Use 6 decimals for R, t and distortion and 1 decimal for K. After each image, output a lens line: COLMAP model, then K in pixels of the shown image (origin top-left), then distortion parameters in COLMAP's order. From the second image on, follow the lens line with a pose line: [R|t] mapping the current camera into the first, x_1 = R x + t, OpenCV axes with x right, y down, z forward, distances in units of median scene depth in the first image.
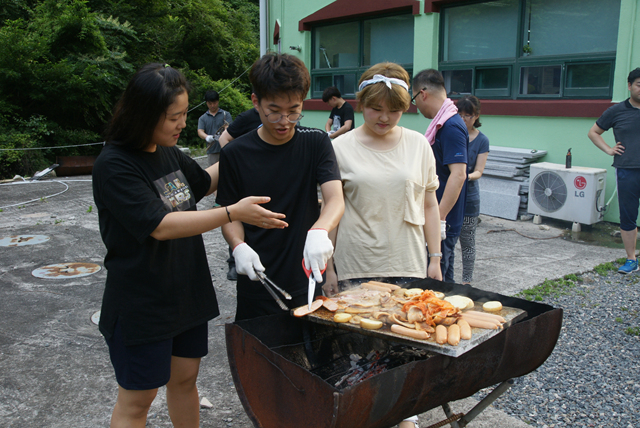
lens RADIAL K [[647.1, 0, 314.9], [0, 647.1, 210.1], [0, 0, 1]] dist [0.005181, 0.000000]
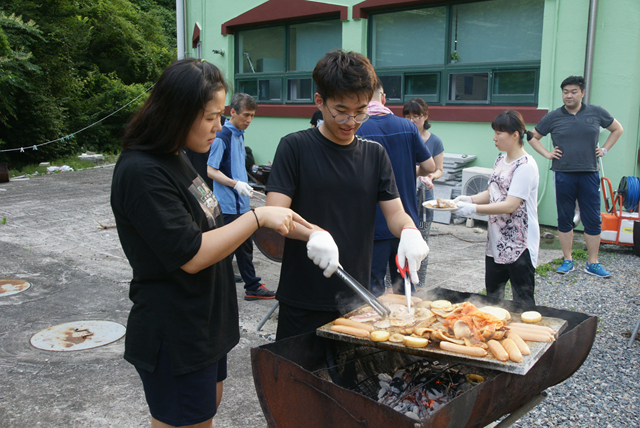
lens RADIAL K [[647.1, 0, 318.7], [0, 647.1, 208.0], [0, 0, 1]] dist [0.005181, 0.000000]
pose [[0.989384, -0.015590, 0.144489, -0.036705], [0.017371, 0.999788, -0.011069, -0.001416], [-0.144285, 0.013462, 0.989445, 0.021006]]
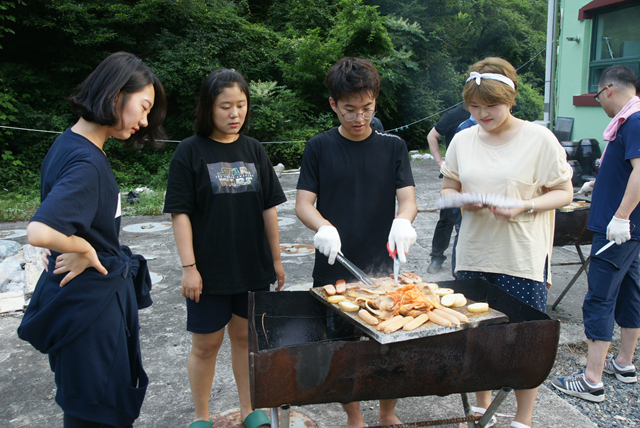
lens RADIAL K [[647.1, 0, 308.9], [0, 647.1, 204.3], [0, 0, 1]] dist [0.005181, 0.000000]
pose [[0.887517, 0.057677, -0.457151, 0.104031], [-0.058896, 0.998197, 0.011597, -0.000881], [0.456996, 0.016632, 0.889313, 0.000478]]
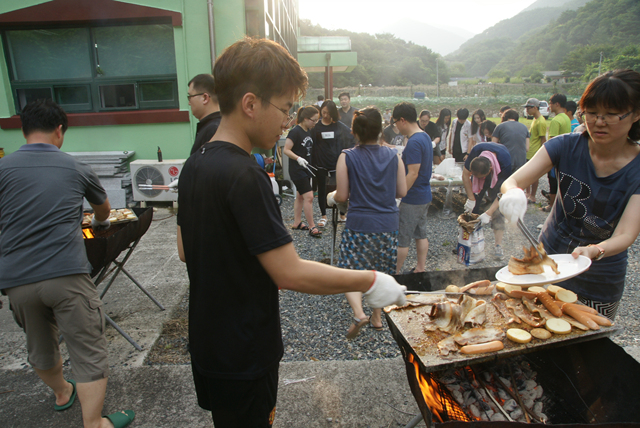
lens RADIAL K [[450.8, 0, 316.7], [0, 450.8, 216.2], [0, 0, 1]] dist [-0.134046, 0.104649]
pose [[0.606588, -0.210919, 0.766527, -0.114818], [0.160230, 0.976815, 0.141985, -0.029573], [-0.778702, 0.036694, 0.626320, 0.166980]]
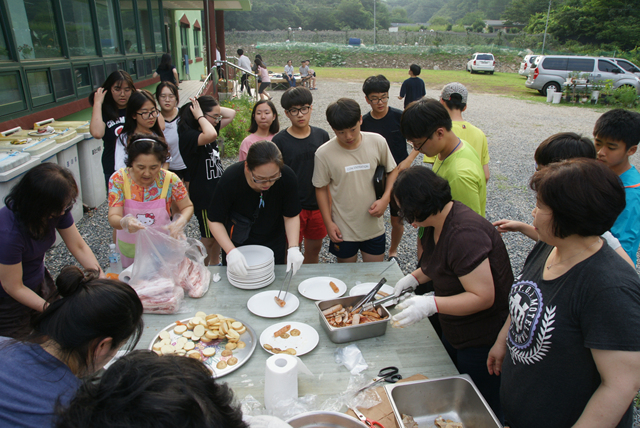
lens RADIAL K [[450.8, 0, 315.3], [0, 450.8, 211.5], [0, 0, 1]] dist [-0.134046, 0.104649]
pose [[0.504033, -0.299751, 0.810000, 0.447536], [0.138999, 0.953770, 0.266462, -0.082957], [-0.852426, -0.021716, 0.522397, 0.337461]]
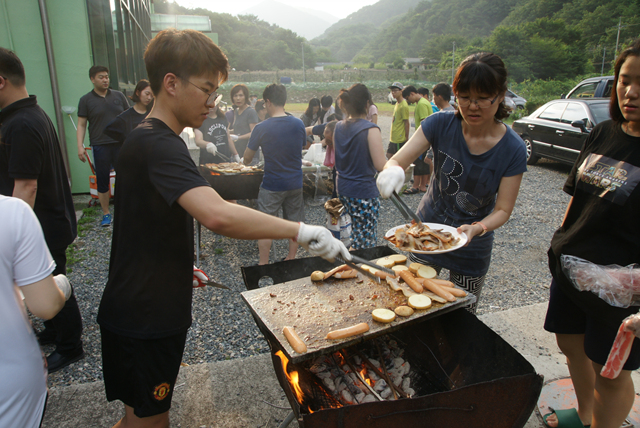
lens RADIAL K [[470.9, 0, 318.3], [0, 470.9, 215.2], [0, 0, 1]] dist [-0.117182, 0.092954]
pose [[0.357722, -0.252478, 0.899049, -0.110417], [0.166394, 0.964583, 0.204675, -0.027109], [-0.918884, 0.076380, 0.387064, 0.164738]]
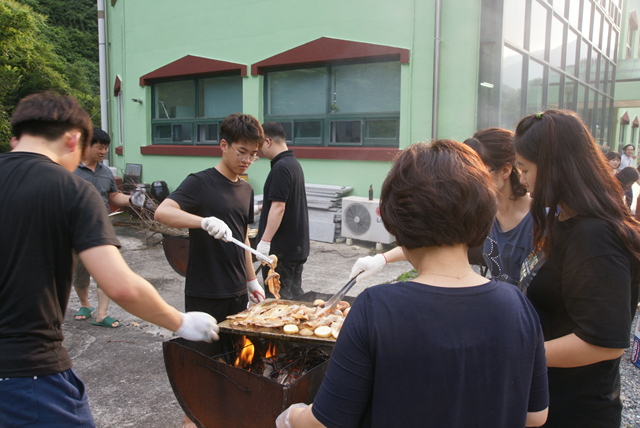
lens RADIAL K [[552.7, 0, 310.1], [0, 552.7, 209.9], [0, 0, 1]] dist [-0.042746, 0.076924]
pose [[0.956710, -0.026385, 0.289845, -0.035655], [0.041062, 0.998157, -0.044672, -0.001816], [-0.288132, 0.054640, 0.956030, -0.008433]]
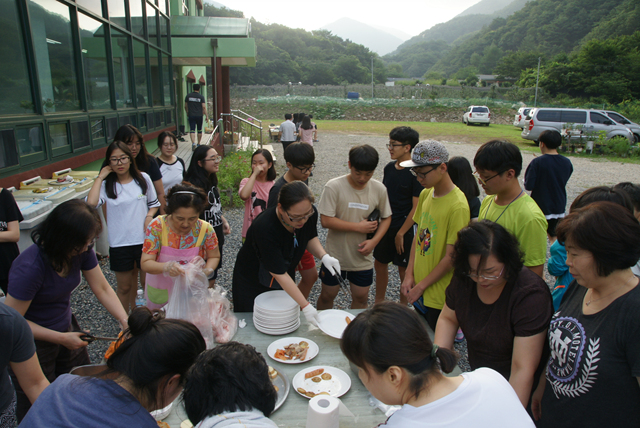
lens RADIAL K [[450.8, 0, 315.4], [0, 450.8, 211.5], [0, 0, 1]] dist [-0.134046, 0.104649]
pose [[0.500800, -0.207991, 0.840202, 0.430675], [0.139939, 0.977385, 0.158540, -0.085728], [-0.854176, 0.038180, 0.518581, 0.345495]]
